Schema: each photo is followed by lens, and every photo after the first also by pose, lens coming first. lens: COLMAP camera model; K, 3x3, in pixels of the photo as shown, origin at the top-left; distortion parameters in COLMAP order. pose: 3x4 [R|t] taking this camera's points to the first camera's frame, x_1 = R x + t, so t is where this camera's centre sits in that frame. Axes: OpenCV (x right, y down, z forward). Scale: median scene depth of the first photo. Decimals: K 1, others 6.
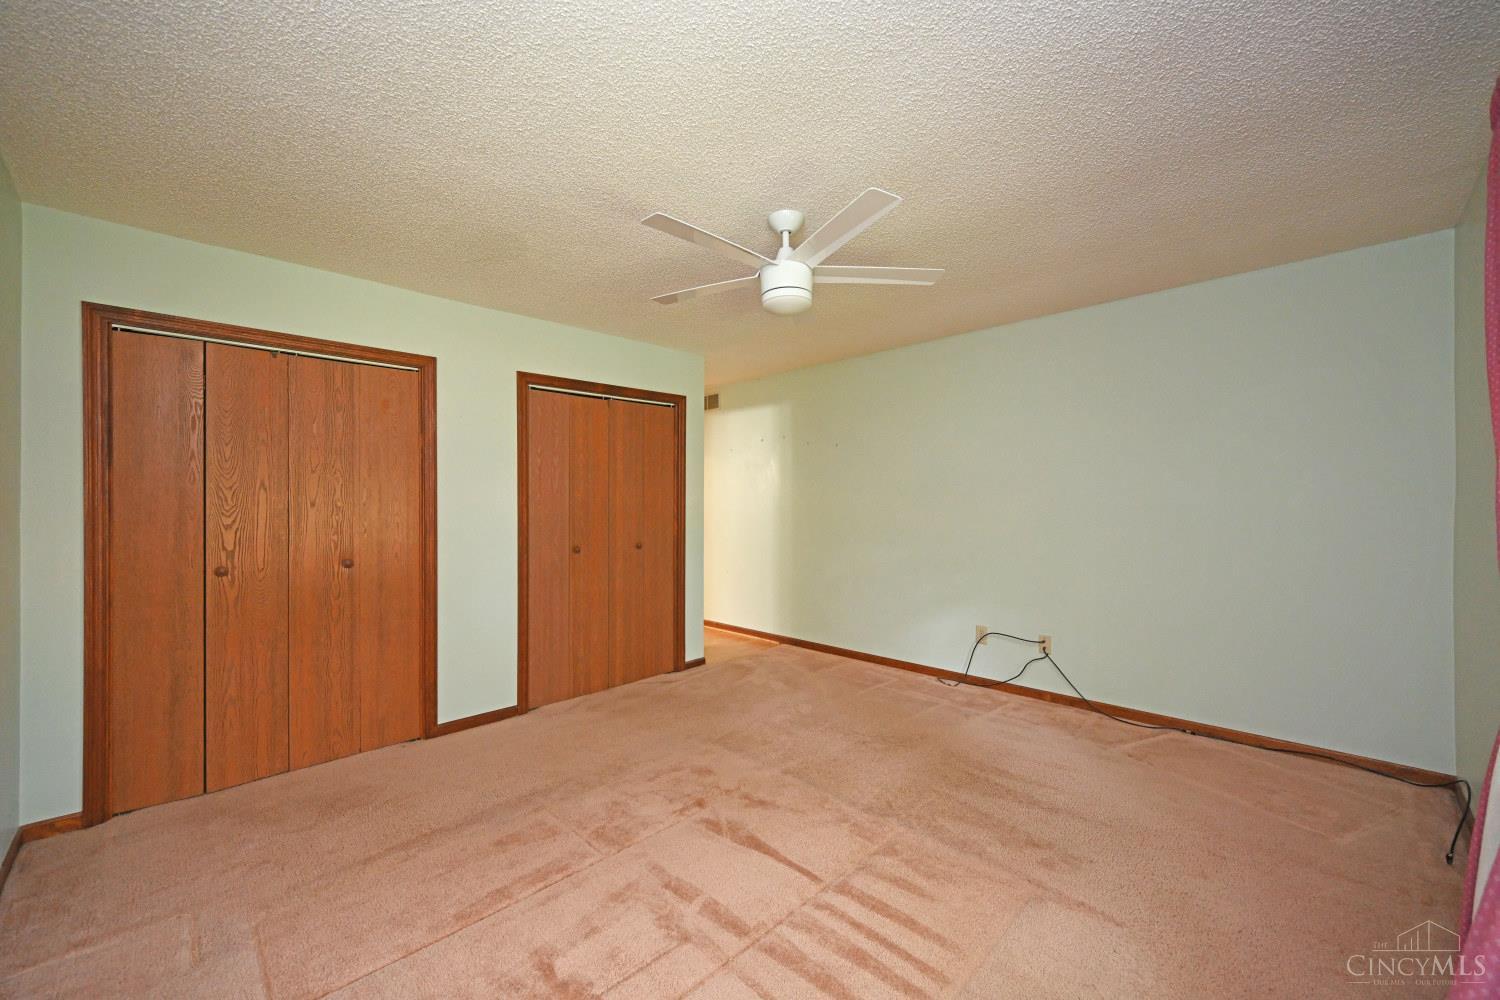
lens RADIAL K [[592.7, 0, 750.8], [0, 592.7, 504.2], [0, 0, 1]] dist [0.000064, -0.000146]
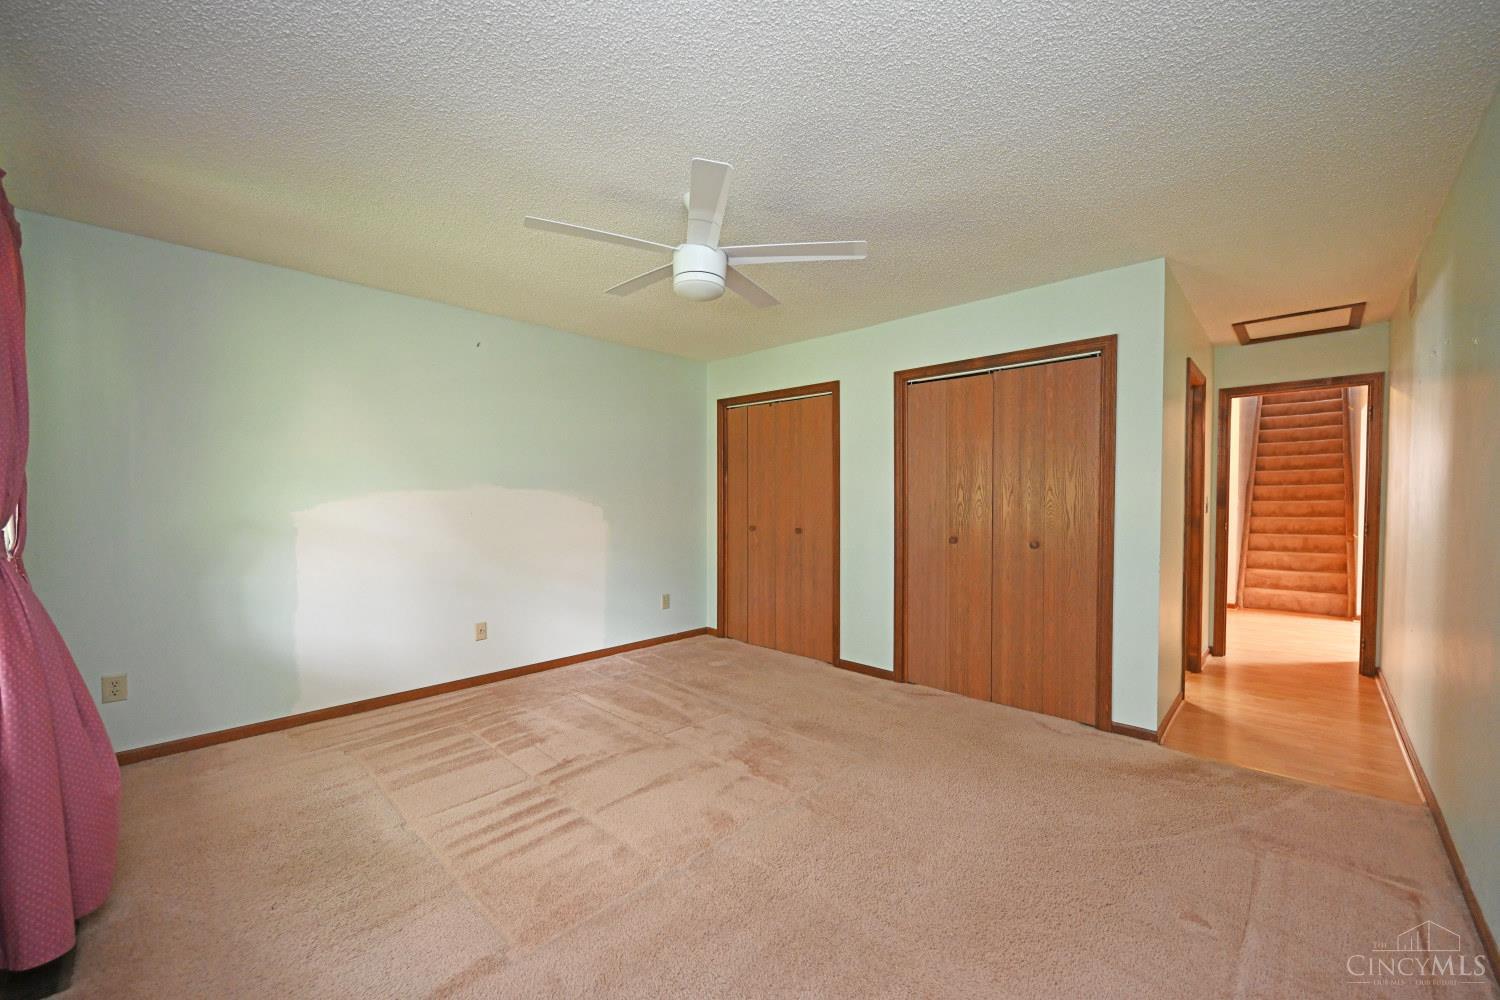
lens RADIAL K [[592.7, 0, 750.8], [0, 592.7, 504.2], [0, 0, 1]] dist [0.000064, -0.000146]
pose [[0.013457, 0.026062, -0.999570, 0.709933], [0.000538, 0.999660, 0.026072, -0.006651], [0.999909, -0.000889, 0.013439, 0.712834]]
